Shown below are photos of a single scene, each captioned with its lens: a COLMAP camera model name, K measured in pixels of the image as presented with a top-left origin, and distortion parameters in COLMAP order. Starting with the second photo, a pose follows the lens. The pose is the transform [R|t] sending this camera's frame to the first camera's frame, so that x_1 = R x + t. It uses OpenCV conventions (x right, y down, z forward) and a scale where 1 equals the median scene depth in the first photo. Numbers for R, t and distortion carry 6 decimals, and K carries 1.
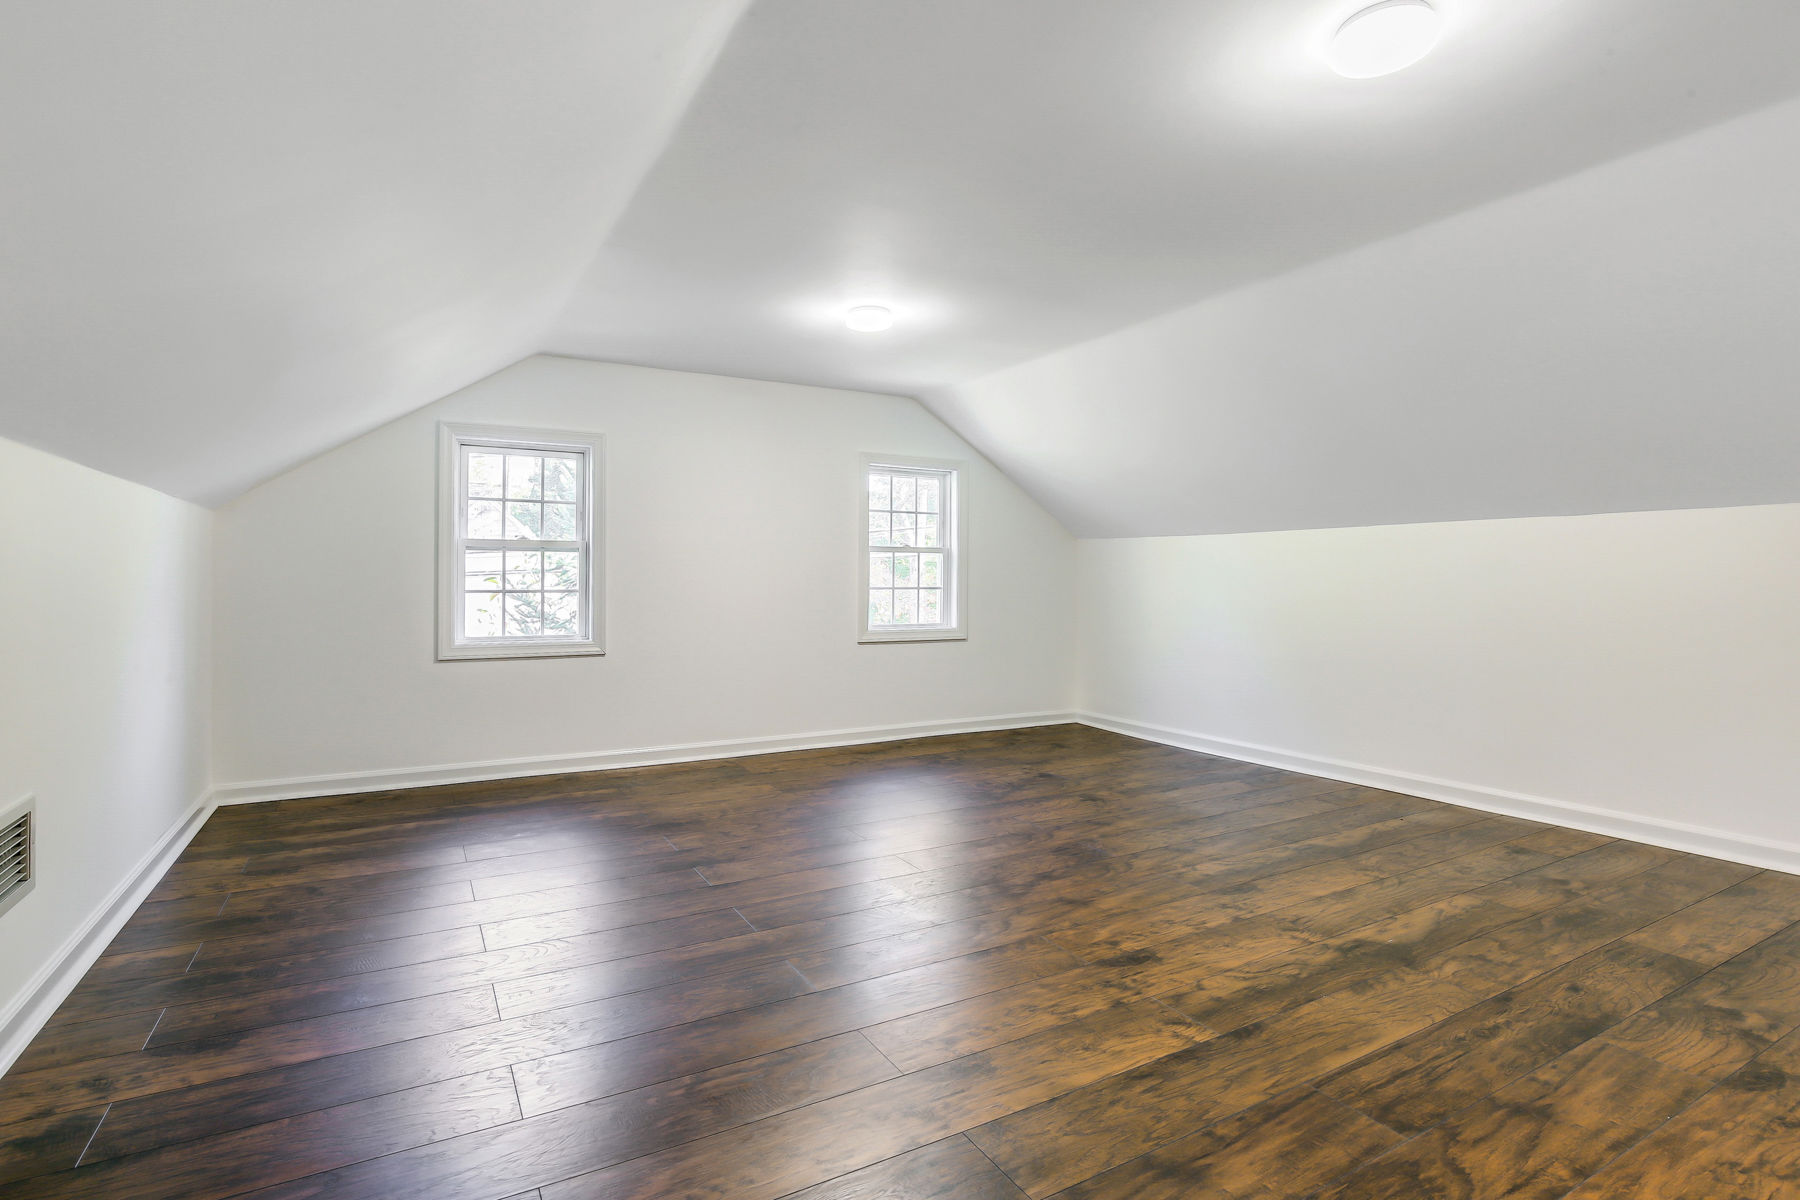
lens RADIAL K [[860.1, 0, 896.5], [0, 860.1, 593.1], [0, 0, 1]] dist [-0.031056, 0.009072]
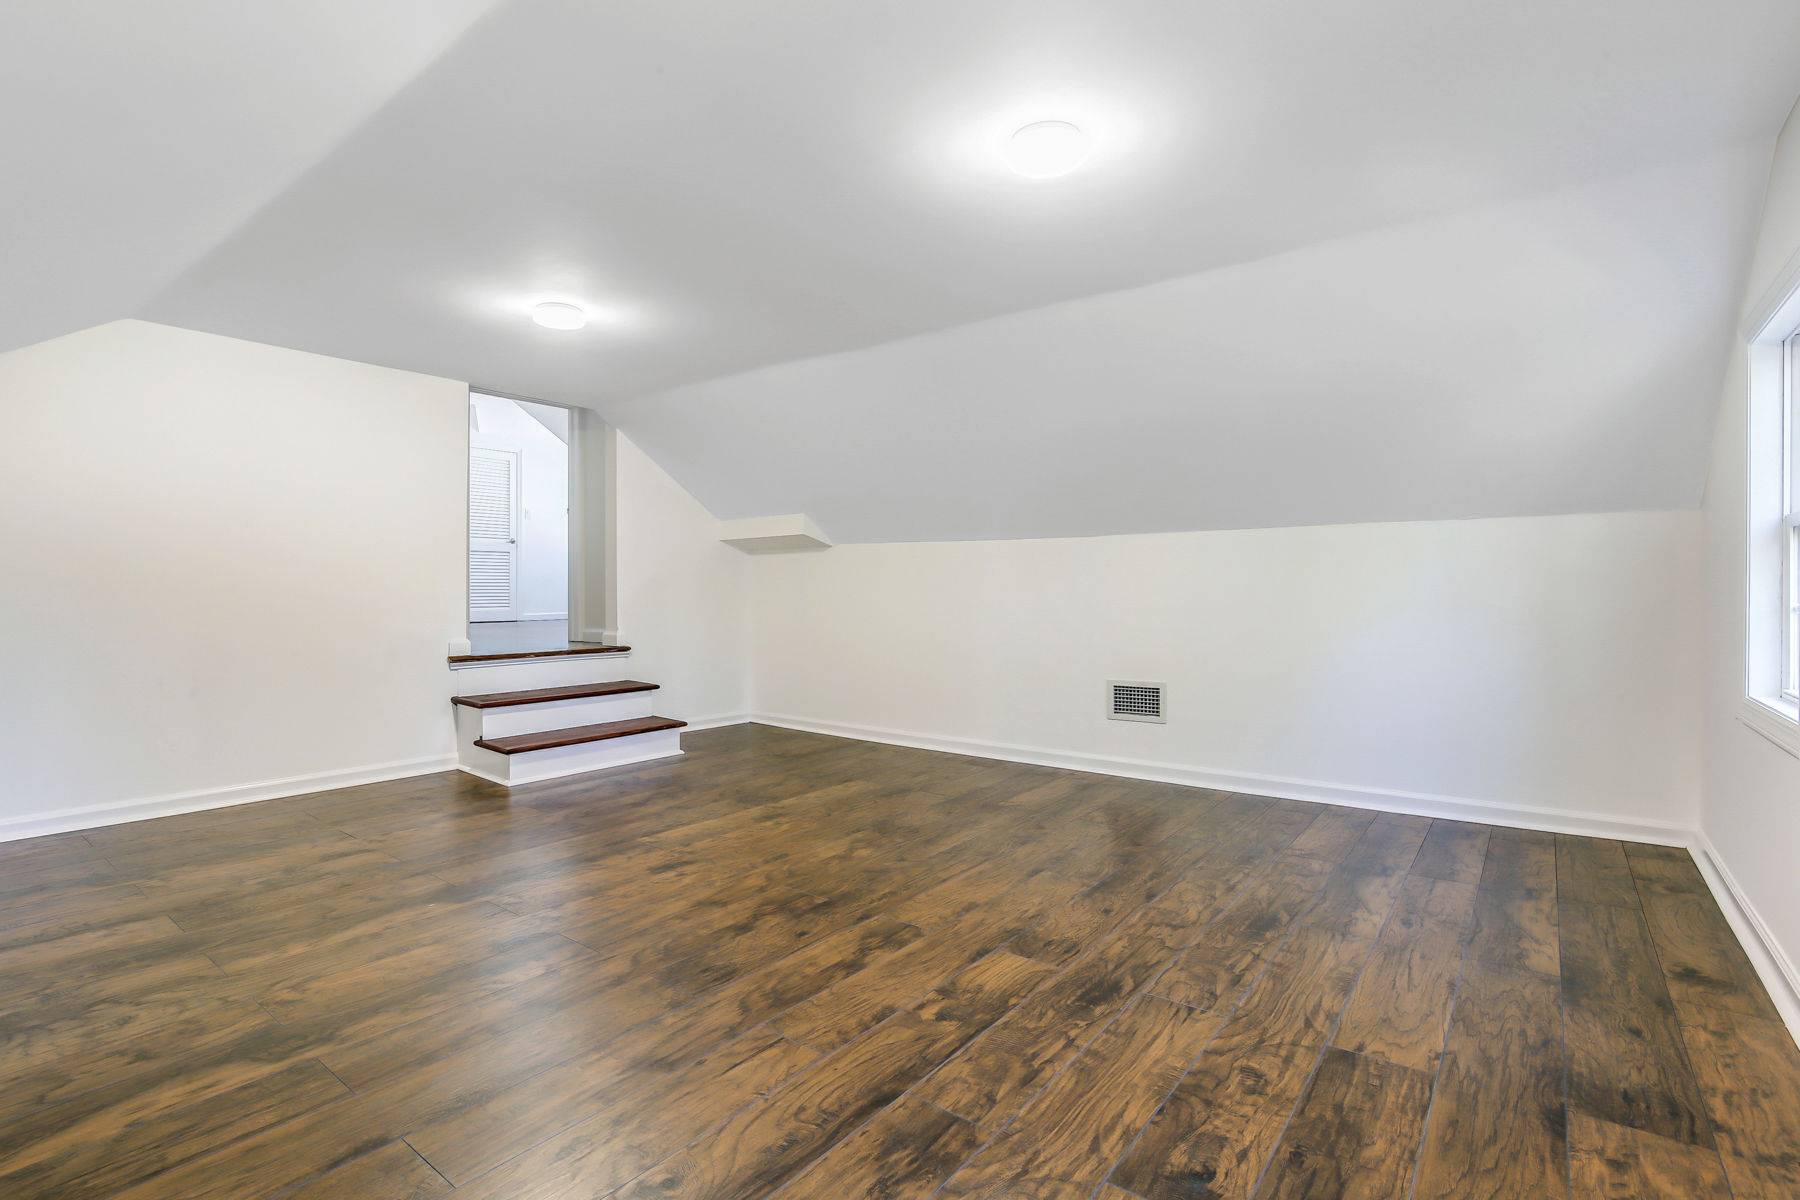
lens RADIAL K [[860.1, 0, 901.5], [0, 860.1, 595.2], [0, 0, 1]] dist [-0.031056, 0.009072]
pose [[-0.919651, -0.001208, -0.392736, 0.416942], [-0.007939, 0.999848, 0.015515, -0.025723], [0.392657, 0.017386, -0.919520, 2.112044]]
